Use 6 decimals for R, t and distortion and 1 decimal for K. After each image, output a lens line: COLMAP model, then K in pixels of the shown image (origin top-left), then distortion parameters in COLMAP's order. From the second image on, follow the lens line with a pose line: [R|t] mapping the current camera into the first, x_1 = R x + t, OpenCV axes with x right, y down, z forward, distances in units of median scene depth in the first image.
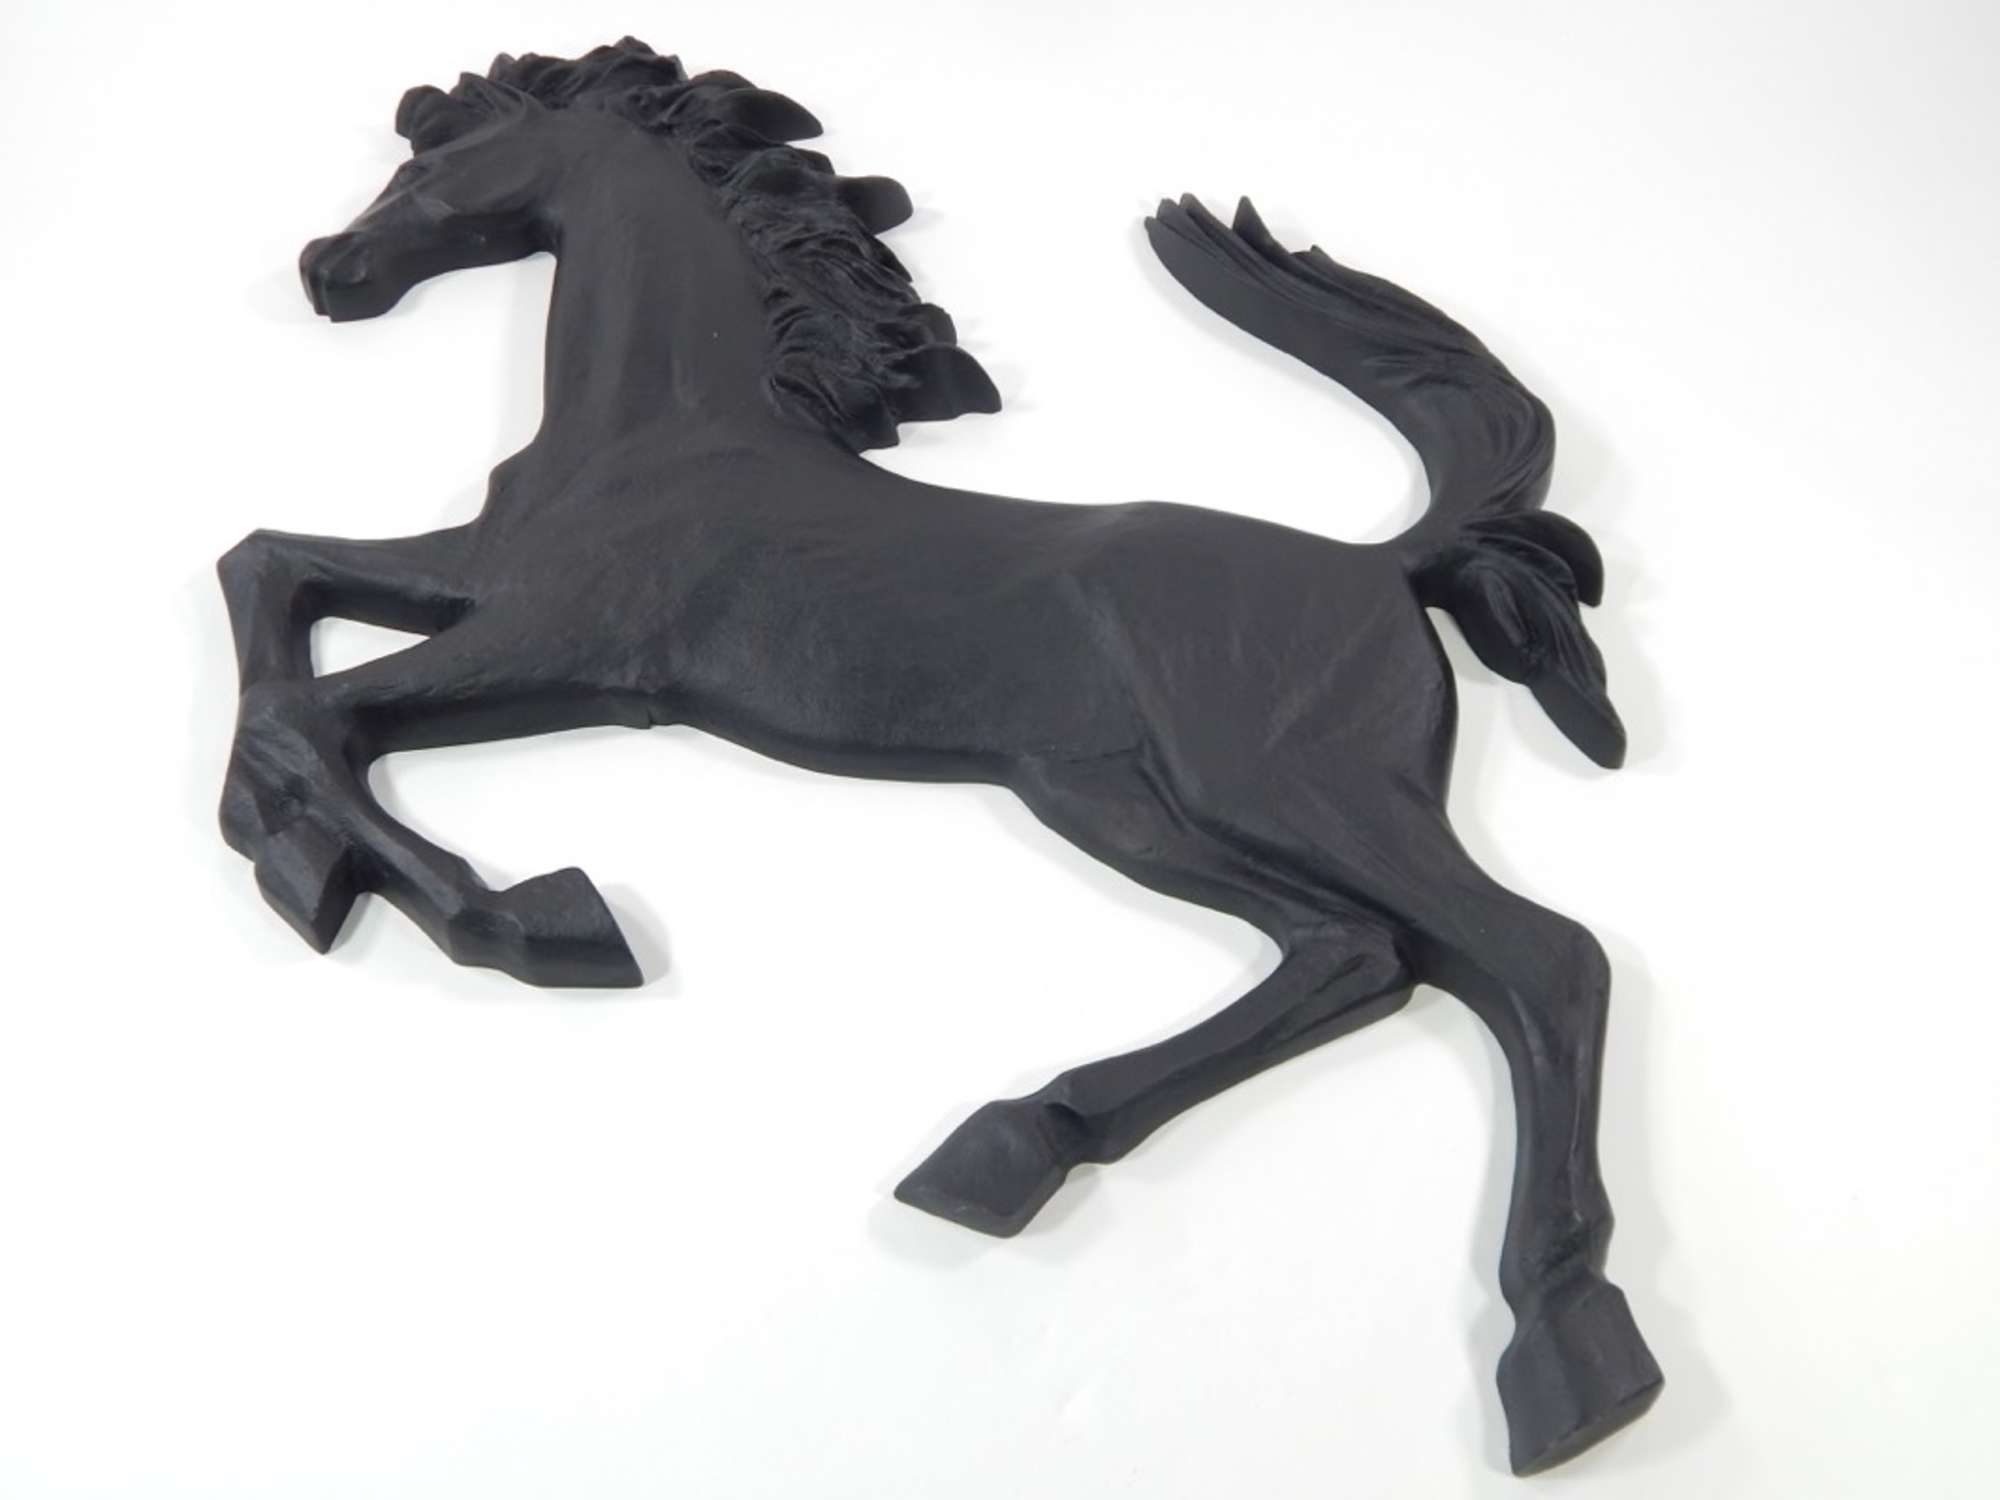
lens RADIAL K [[2020.1, 0, 1000.0], [0, 2020.1, 750.0], [0, 0, 1]] dist [0.012563, -0.026235]
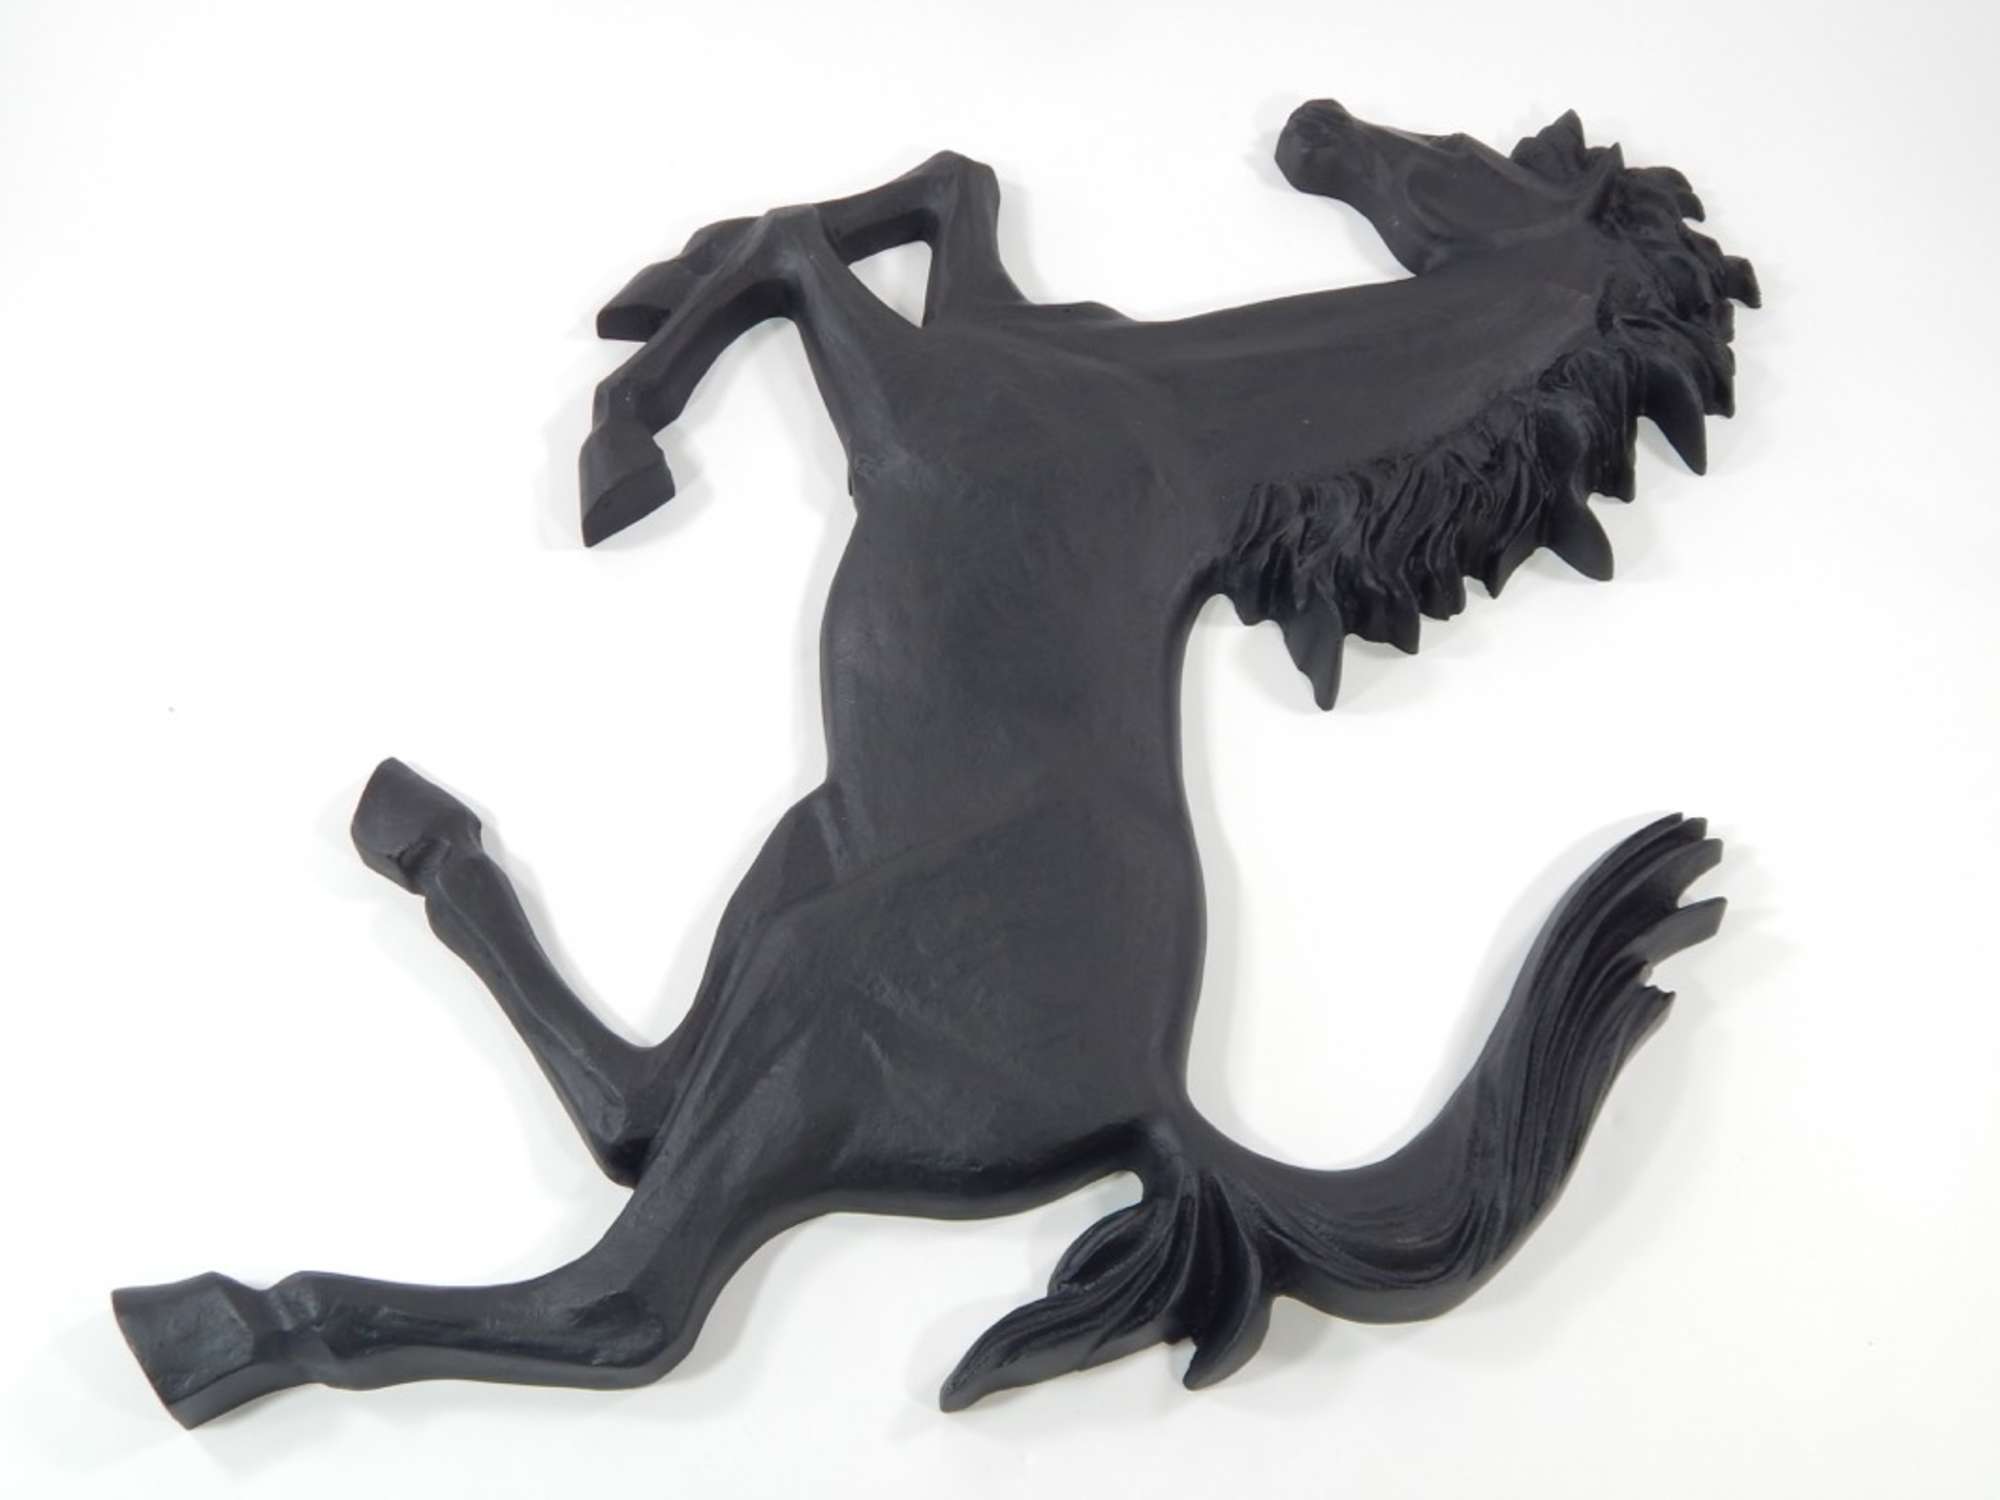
lens RADIAL K [[2020.1, 0, 1000.0], [0, 2020.1, 750.0], [0, 0, 1]] dist [0.012563, -0.026235]
pose [[0.152996, 0.841880, -0.517523, 0.466155], [-0.803814, 0.410655, 0.430401, -0.440321], [0.574869, 0.350143, 0.739544, 0.266182]]
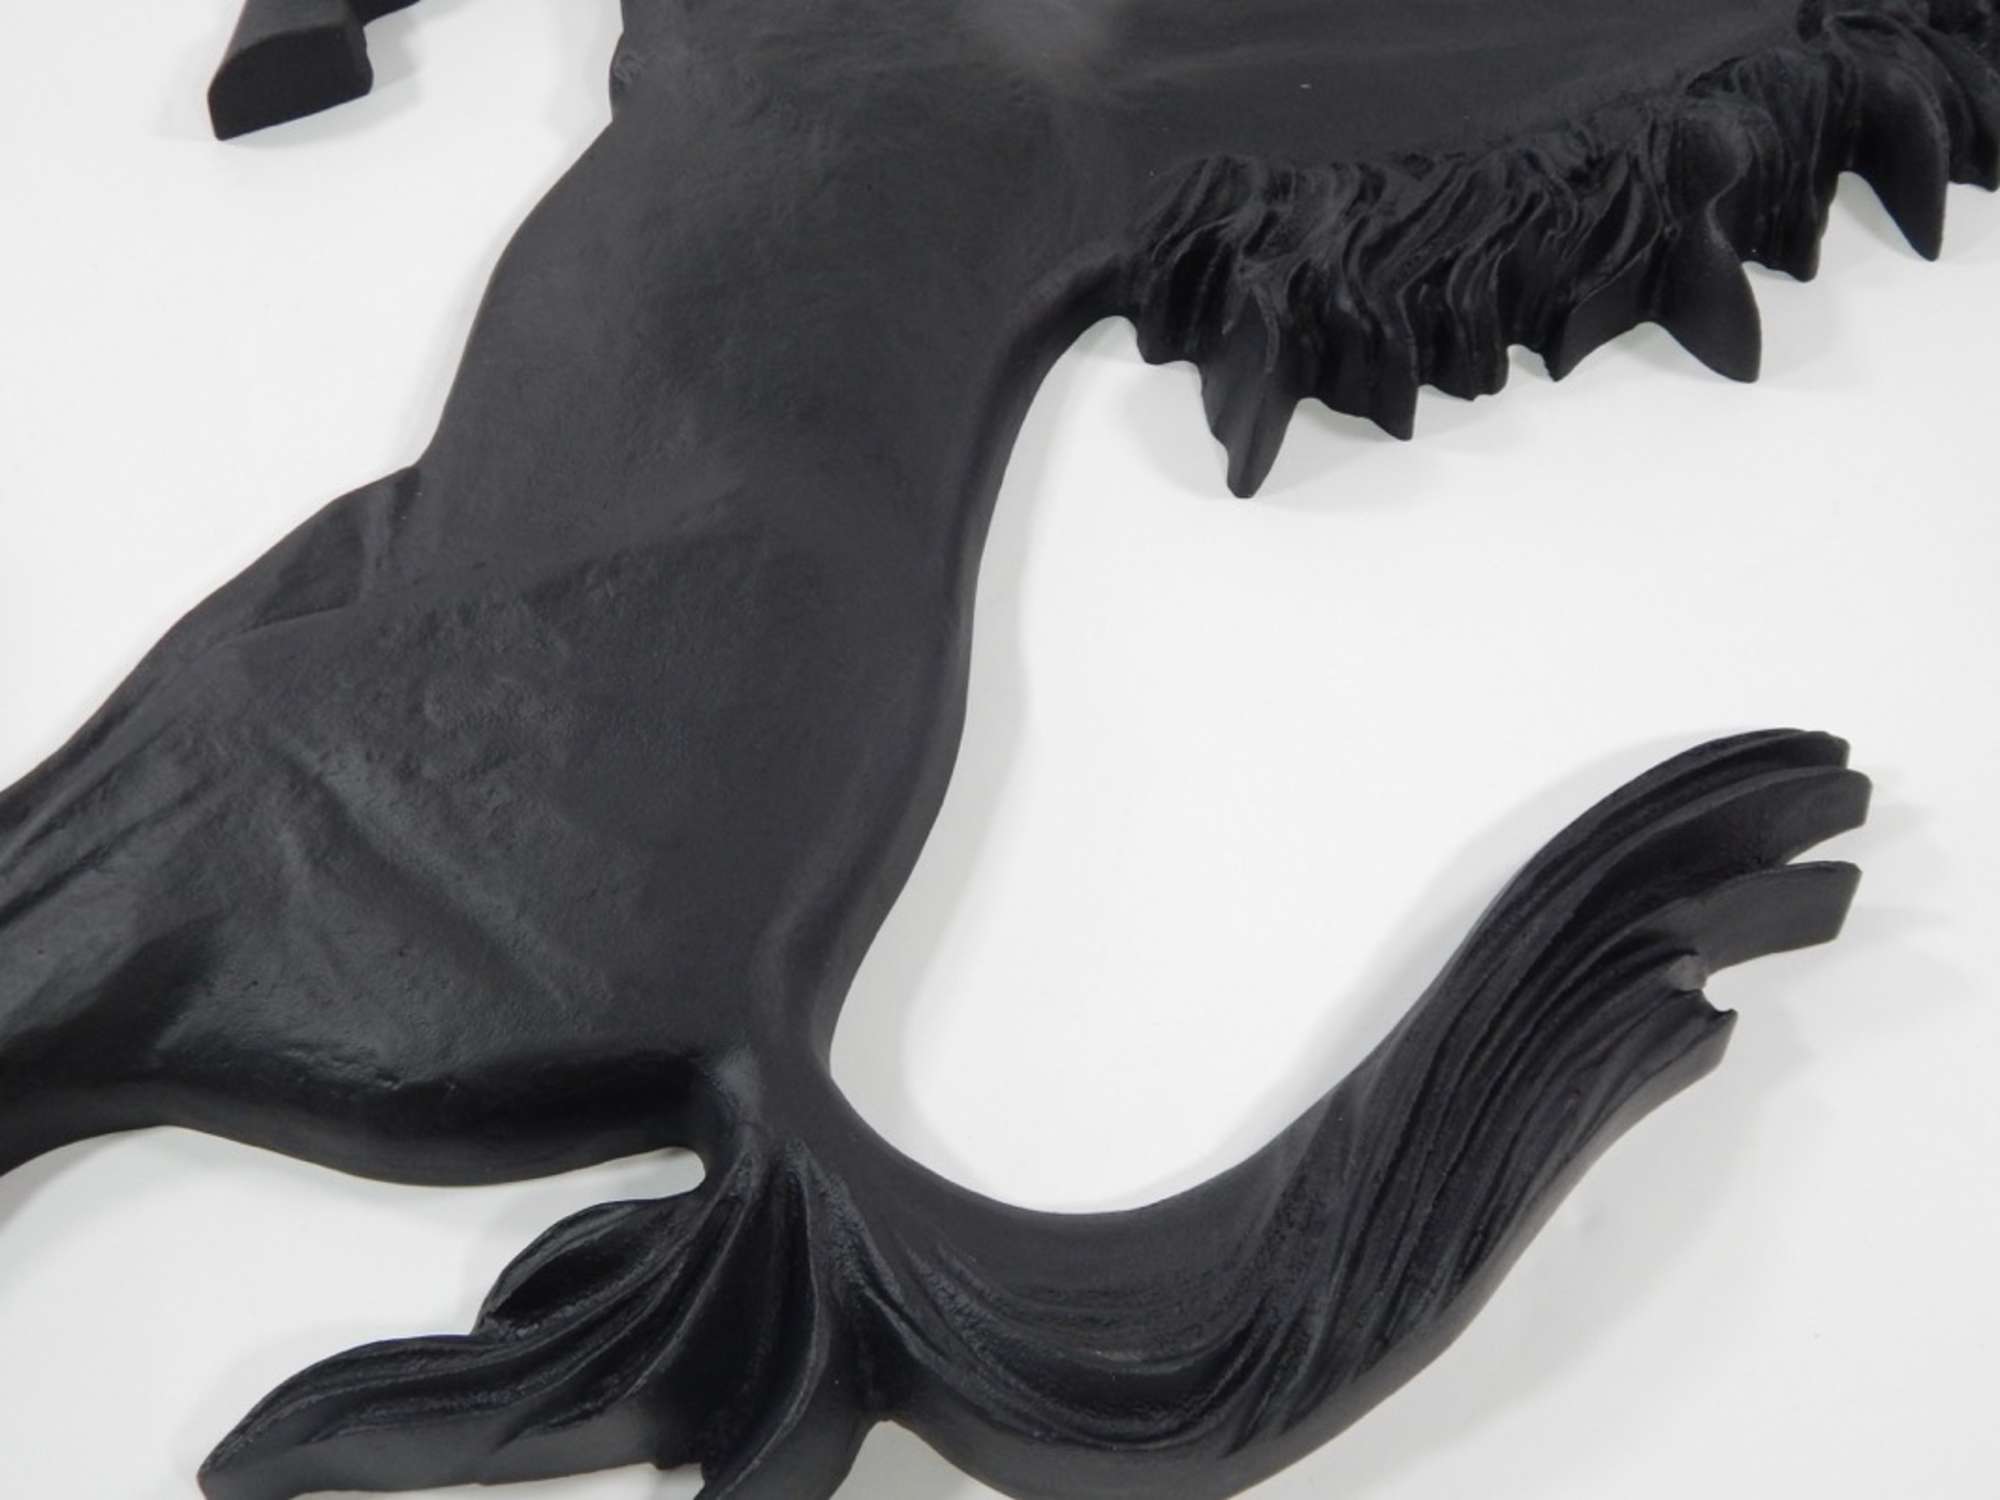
lens RADIAL K [[2020.1, 0, 1000.0], [0, 2020.1, 750.0], [0, 0, 1]] dist [0.012563, -0.026235]
pose [[-0.041518, 0.812080, -0.582068, 0.385335], [-0.814341, 0.310037, 0.490638, -0.371243], [0.578900, 0.494372, 0.648437, 0.654371]]
